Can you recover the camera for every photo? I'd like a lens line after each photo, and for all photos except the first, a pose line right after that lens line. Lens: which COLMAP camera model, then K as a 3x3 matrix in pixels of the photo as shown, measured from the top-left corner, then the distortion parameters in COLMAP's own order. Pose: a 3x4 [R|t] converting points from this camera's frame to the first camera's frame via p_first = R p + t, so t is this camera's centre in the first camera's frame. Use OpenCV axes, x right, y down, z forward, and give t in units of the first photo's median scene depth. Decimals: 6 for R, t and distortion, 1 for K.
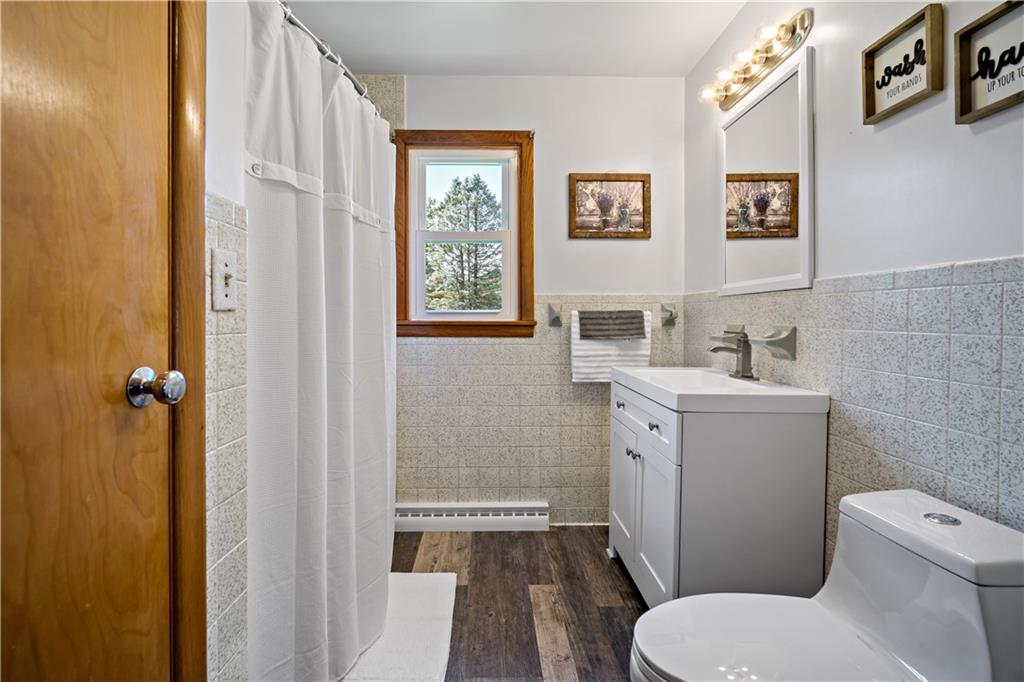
lens RADIAL K [[474.7, 0, 509.3], [0, 474.7, 330.1], [0, 0, 1]] dist [-0.005669, 0.002835]
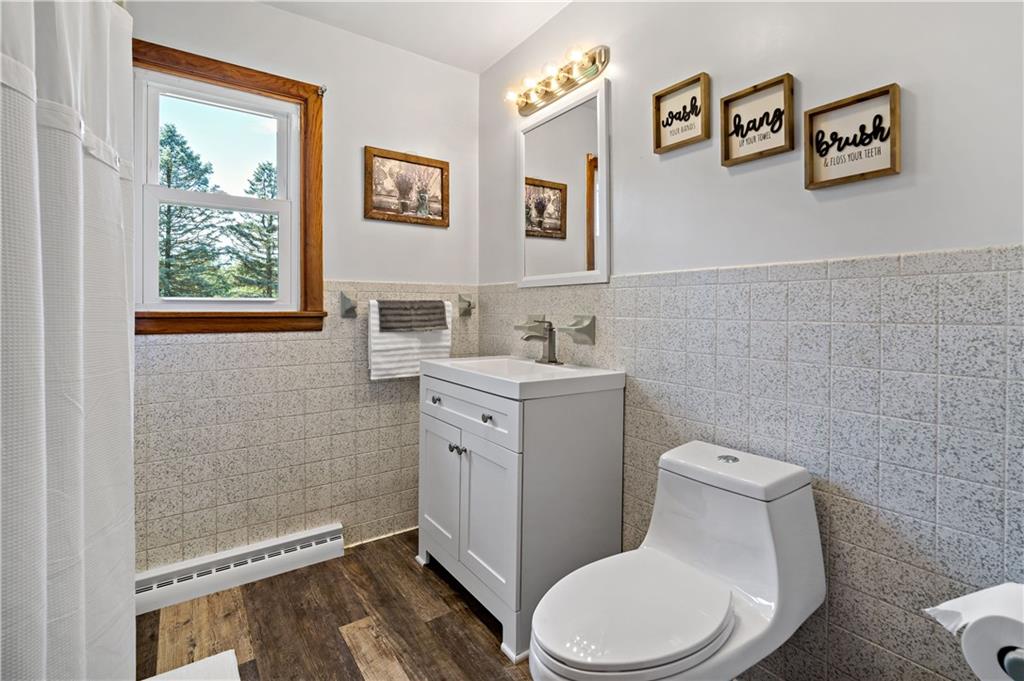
lens RADIAL K [[474.7, 0, 523.1], [0, 474.7, 315.5], [0, 0, 1]] dist [-0.005669, 0.002835]
pose [[0.817305, -0.006702, 0.576167, -0.172141], [0.013379, 0.999883, -0.007349, -0.001493], [-0.576050, 0.013715, 0.817299, 0.124845]]
